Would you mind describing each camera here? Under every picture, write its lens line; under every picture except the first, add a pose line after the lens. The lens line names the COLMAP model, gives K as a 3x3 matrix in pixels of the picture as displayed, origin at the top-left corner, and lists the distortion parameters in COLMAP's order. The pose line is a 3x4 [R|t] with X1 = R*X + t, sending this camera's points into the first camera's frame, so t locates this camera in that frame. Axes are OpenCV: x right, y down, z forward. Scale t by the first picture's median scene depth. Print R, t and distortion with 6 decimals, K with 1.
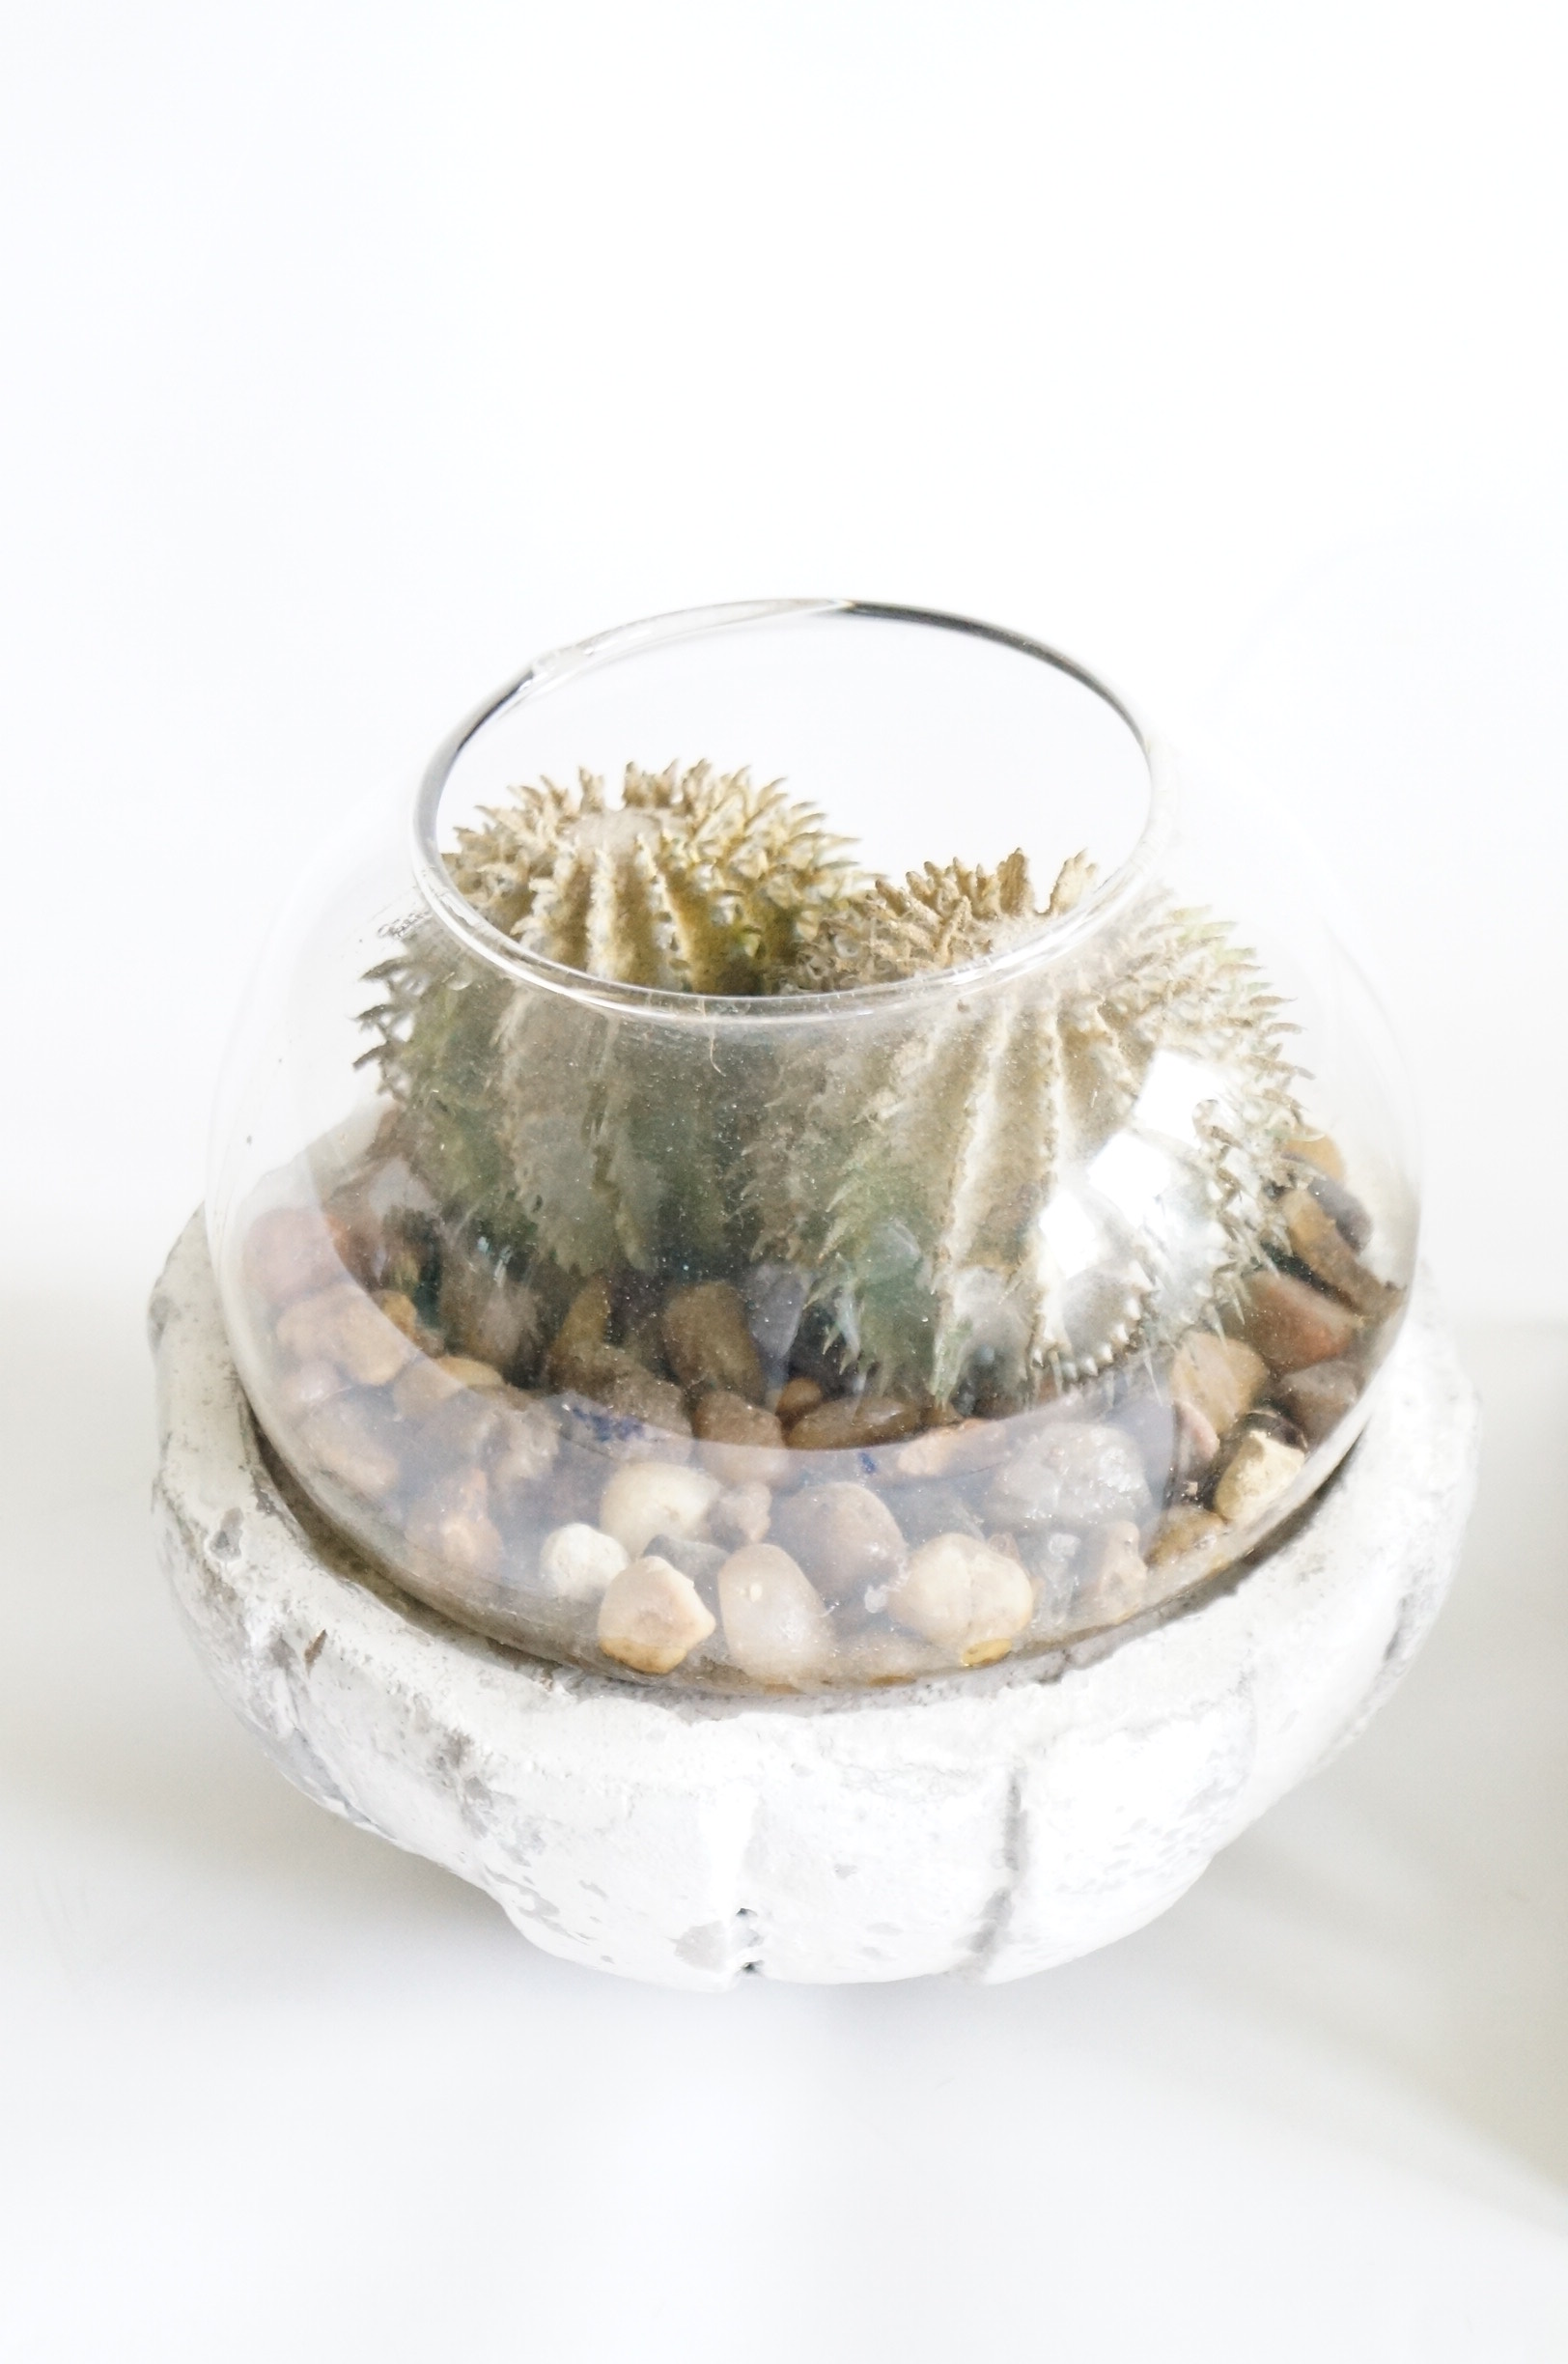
lens RADIAL K [[6150.6, 0, 784.4], [0, 6150.6, 1184.0], [0, 0, 1]] dist [-0.166501, 0.000000]
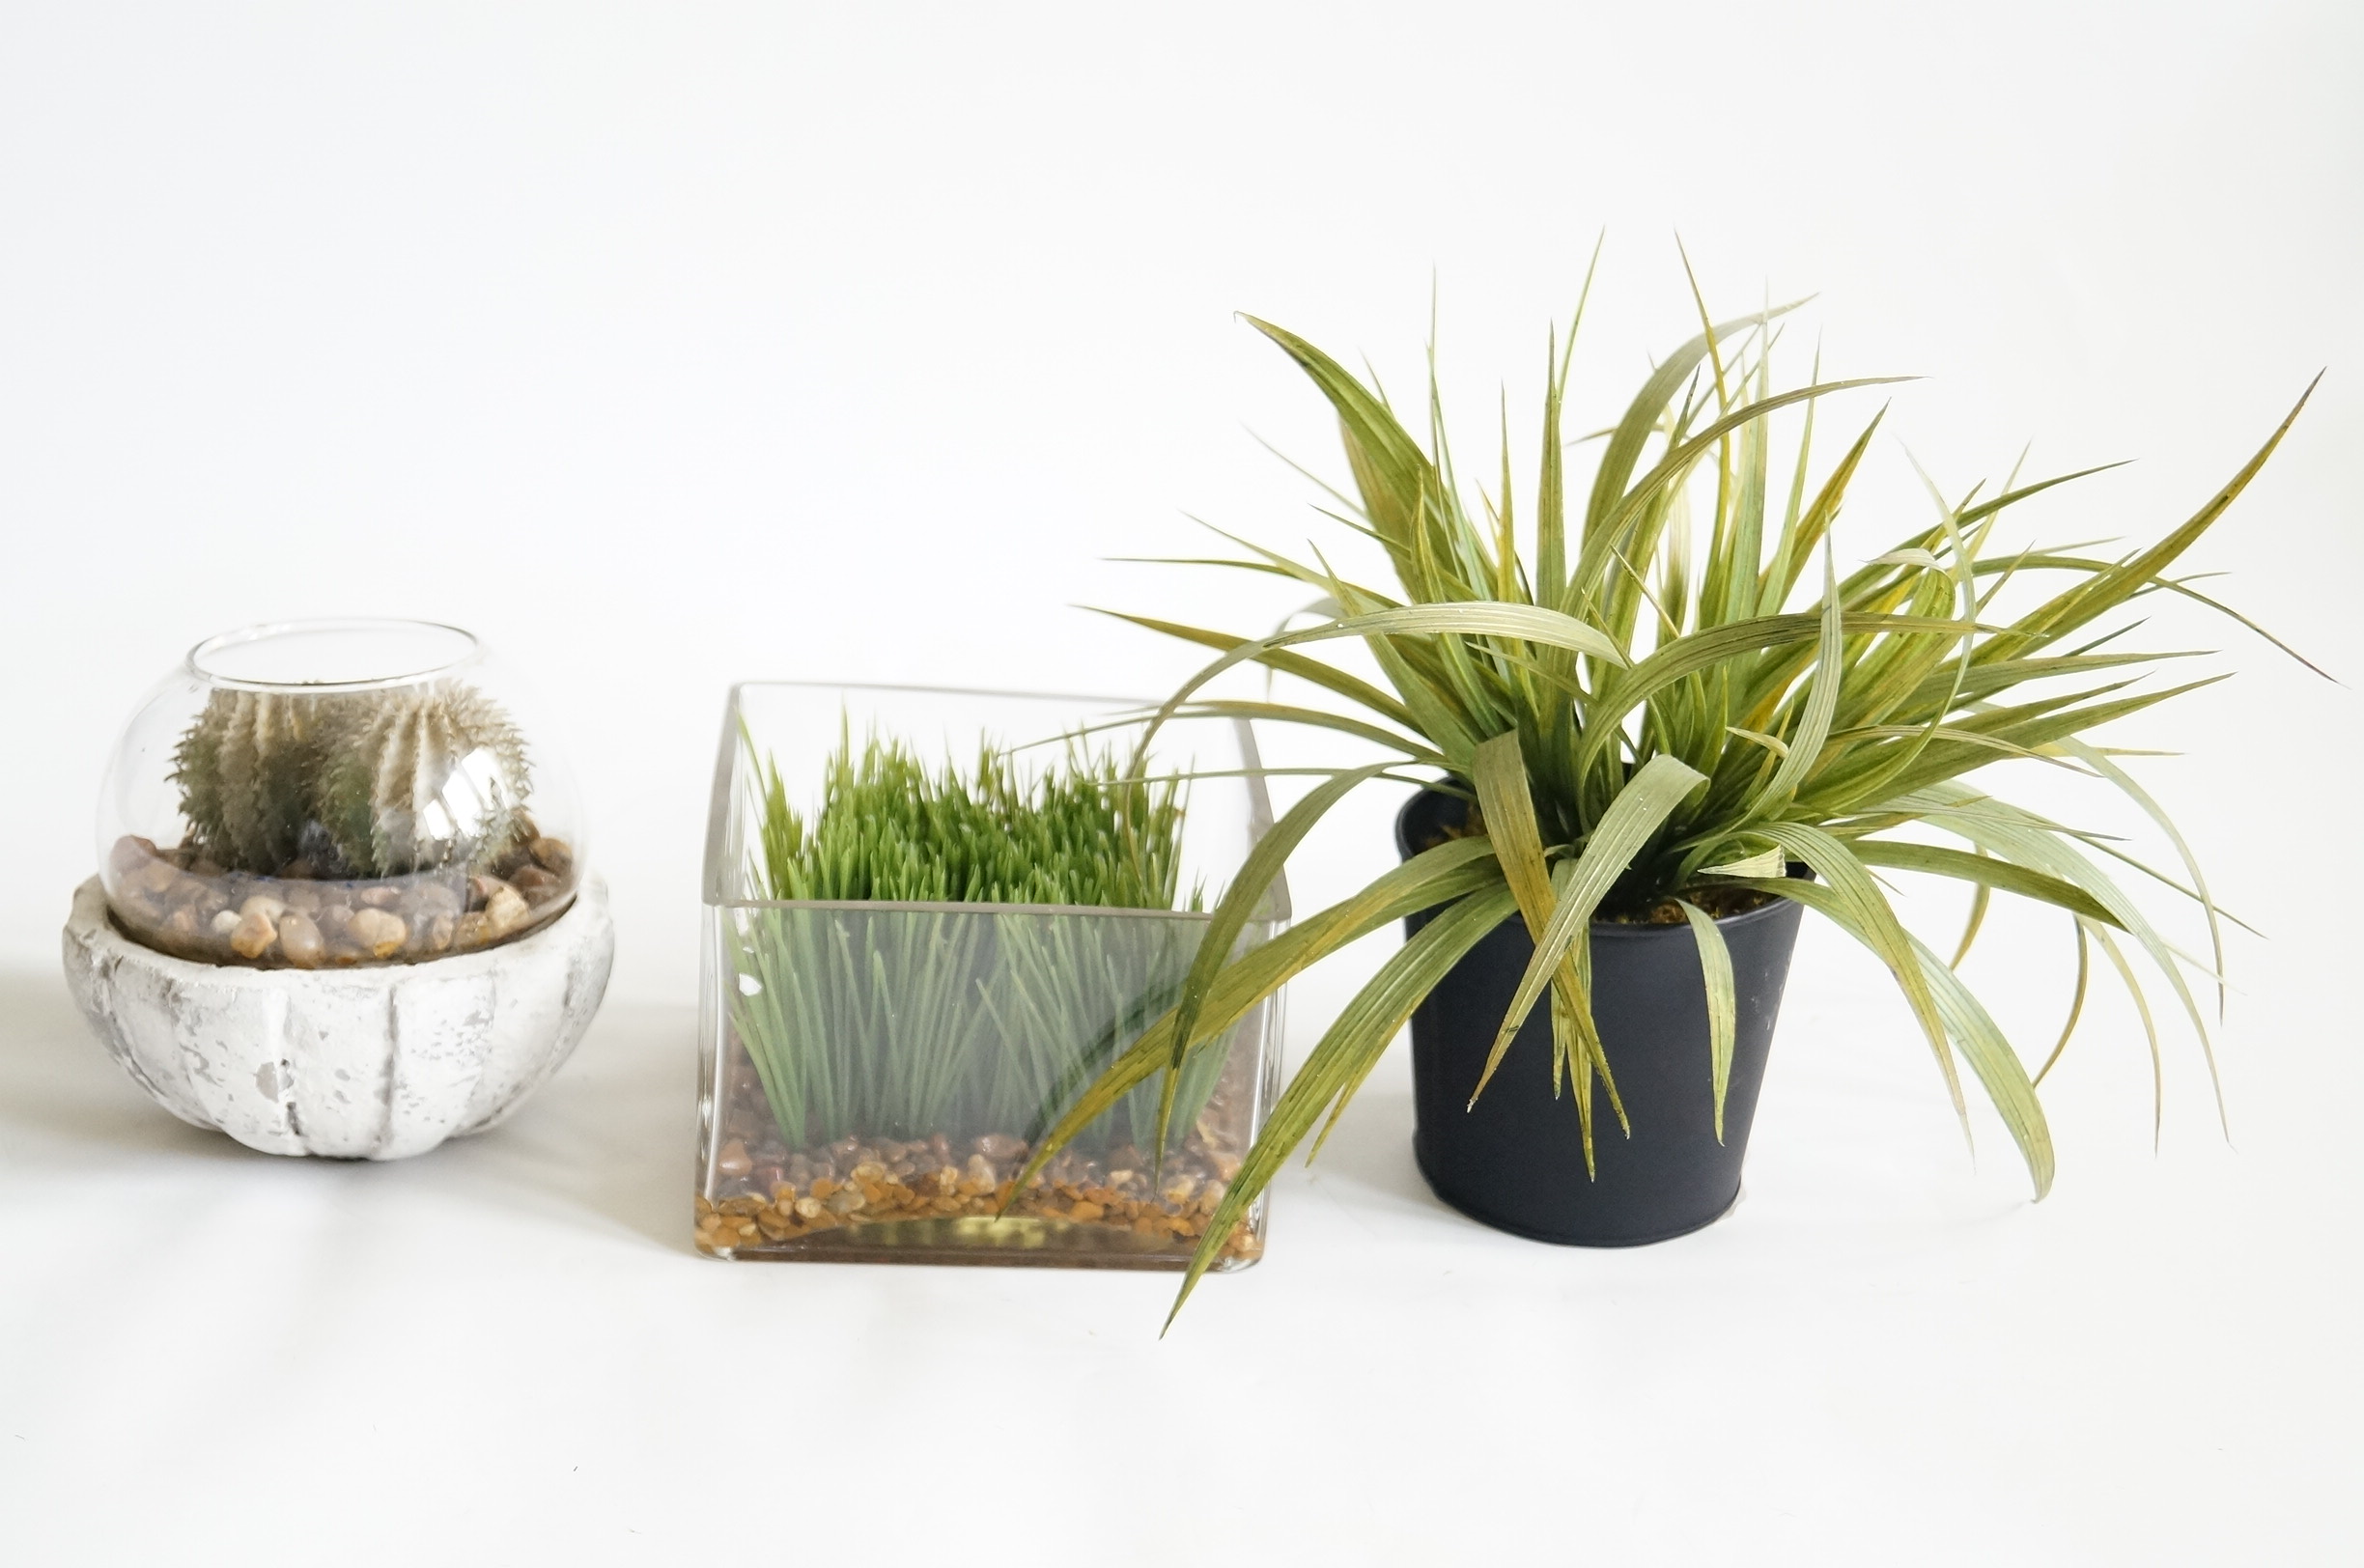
lens RADIAL K [[3989.1, 0, 1236.5], [0, 3989.1, 706.1], [0, 0, 1]] dist [0.106269, 0.000000]
pose [[0.994959, 0.024739, 0.097178, 0.219150], [0.011785, 0.933529, -0.358308, 0.579601], [-0.099583, 0.357648, 0.928532, -0.625482]]
